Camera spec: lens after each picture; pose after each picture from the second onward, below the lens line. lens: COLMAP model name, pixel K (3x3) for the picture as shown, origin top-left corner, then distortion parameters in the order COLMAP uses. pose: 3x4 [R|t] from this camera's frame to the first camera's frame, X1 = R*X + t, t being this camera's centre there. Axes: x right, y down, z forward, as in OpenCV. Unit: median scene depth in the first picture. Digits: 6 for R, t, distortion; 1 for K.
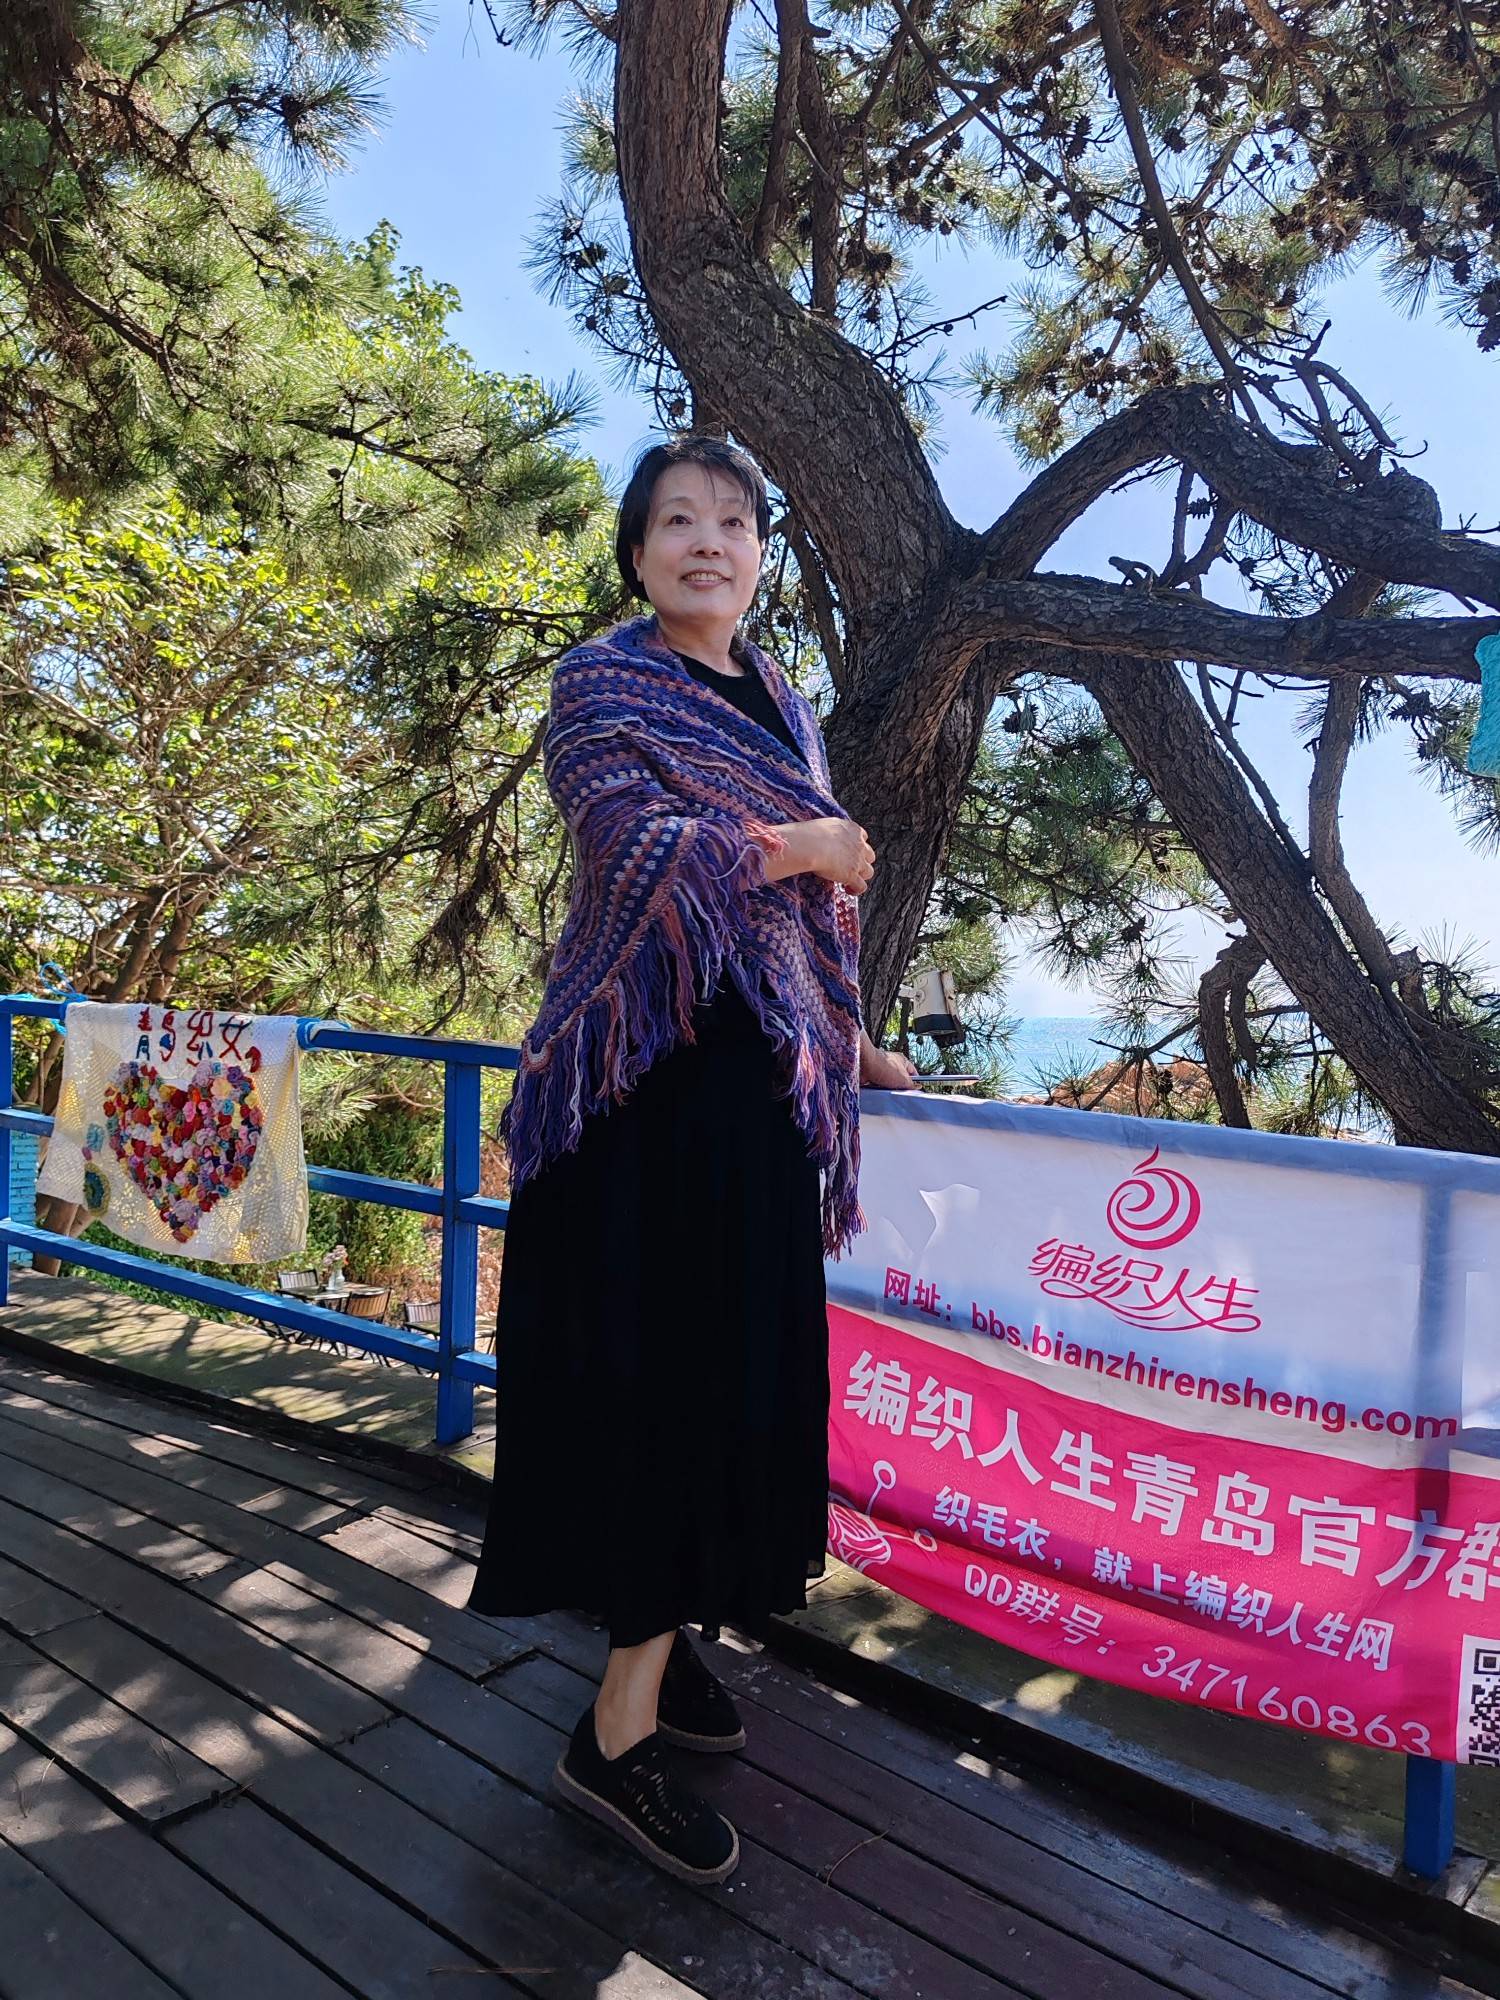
lens RADIAL K [[1473.4, 0, 746.3], [0, 1473.4, 1004.0], [0, 0, 1]] dist [0.066078, -0.083066]
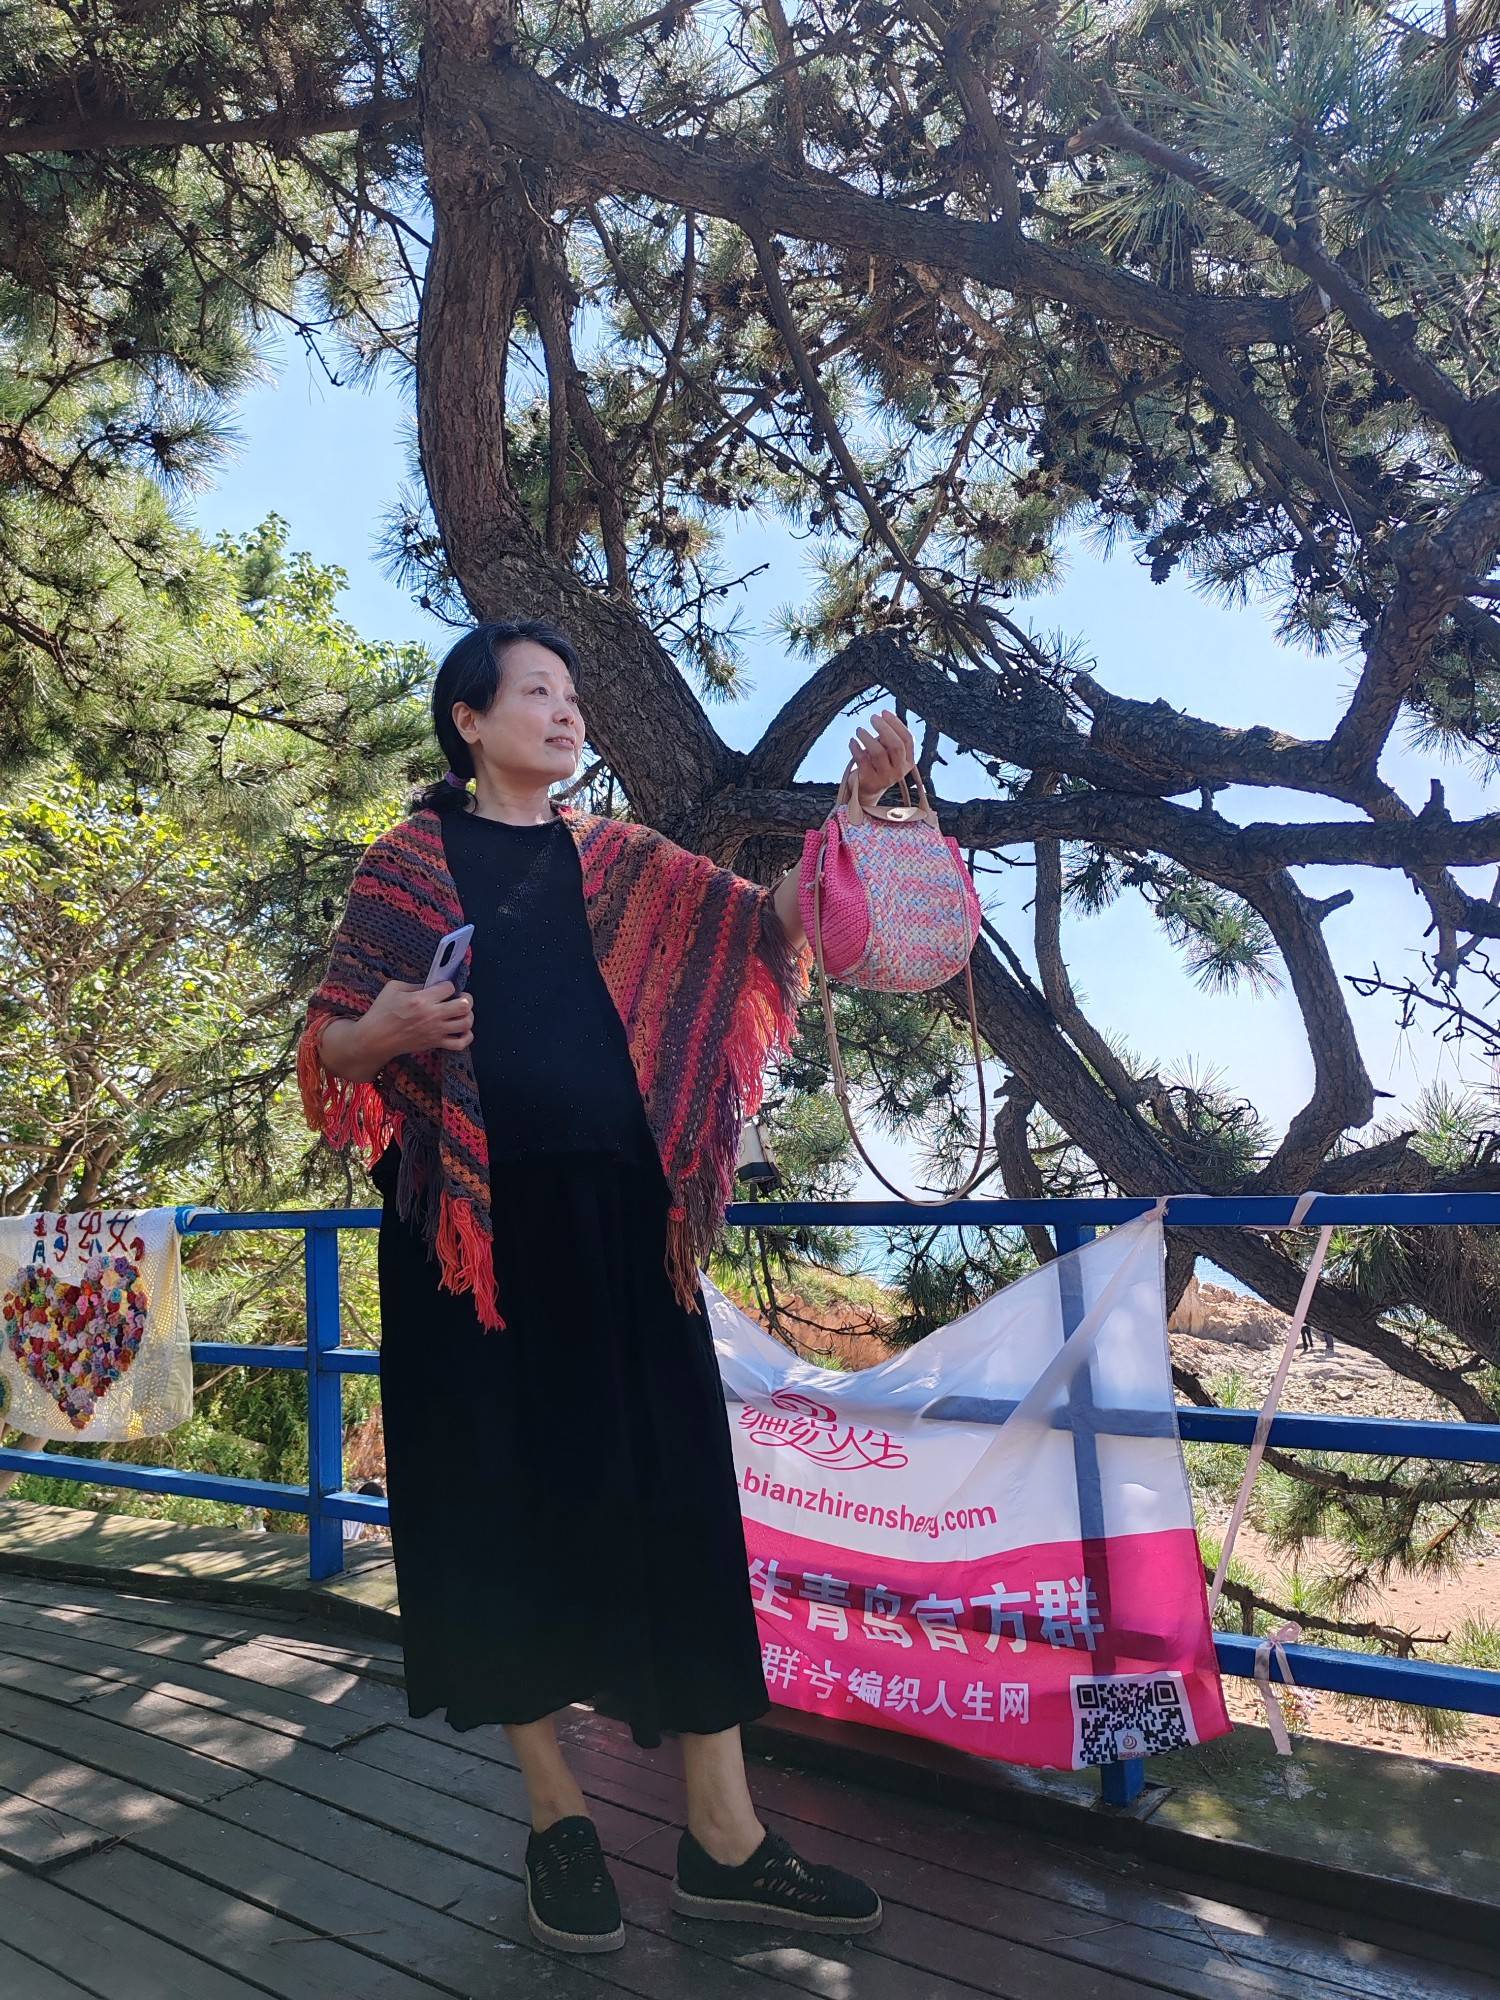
lens RADIAL K [[1473.4, 0, 745.1], [0, 1473.4, 1011.1], [0, 0, 1]] dist [0.066078, -0.083066]
pose [[0.996013, -0.072796, 0.051564, 0.055677], [0.079409, 0.986870, -0.140650, 0.039724], [-0.040648, 0.144184, 0.988716, -0.106953]]
